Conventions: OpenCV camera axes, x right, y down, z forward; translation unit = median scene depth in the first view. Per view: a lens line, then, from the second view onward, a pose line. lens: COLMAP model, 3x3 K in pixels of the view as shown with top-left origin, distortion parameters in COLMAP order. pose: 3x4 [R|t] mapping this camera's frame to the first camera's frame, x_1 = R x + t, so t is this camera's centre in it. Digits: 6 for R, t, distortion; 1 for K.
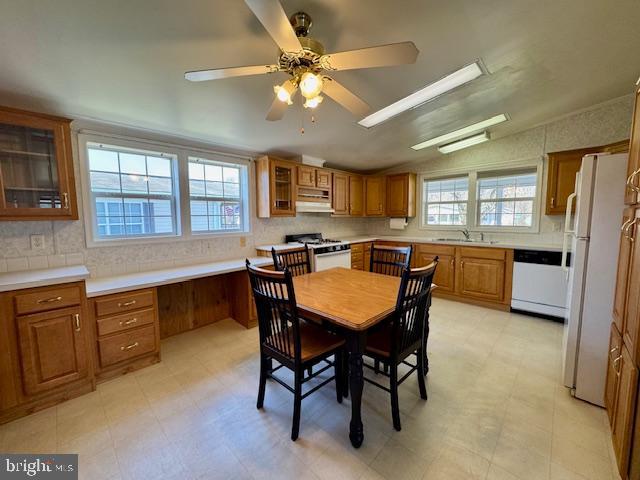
lens RADIAL K [[254.9, 0, 322.1], [0, 254.9, 239.3], [0, 0, 1]] dist [0.001098, 0.000145]
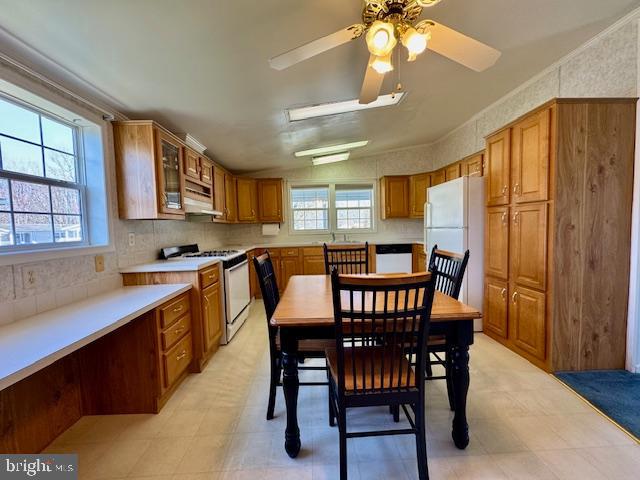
lens RADIAL K [[254.9, 0, 321.9], [0, 254.9, 240.5], [0, 0, 1]] dist [0.001098, 0.000145]
pose [[0.681172, -0.051448, 0.730314, -0.318934], [0.086284, 0.996217, -0.010298, 0.006822], [-0.727021, 0.070029, 0.683034, 0.237729]]
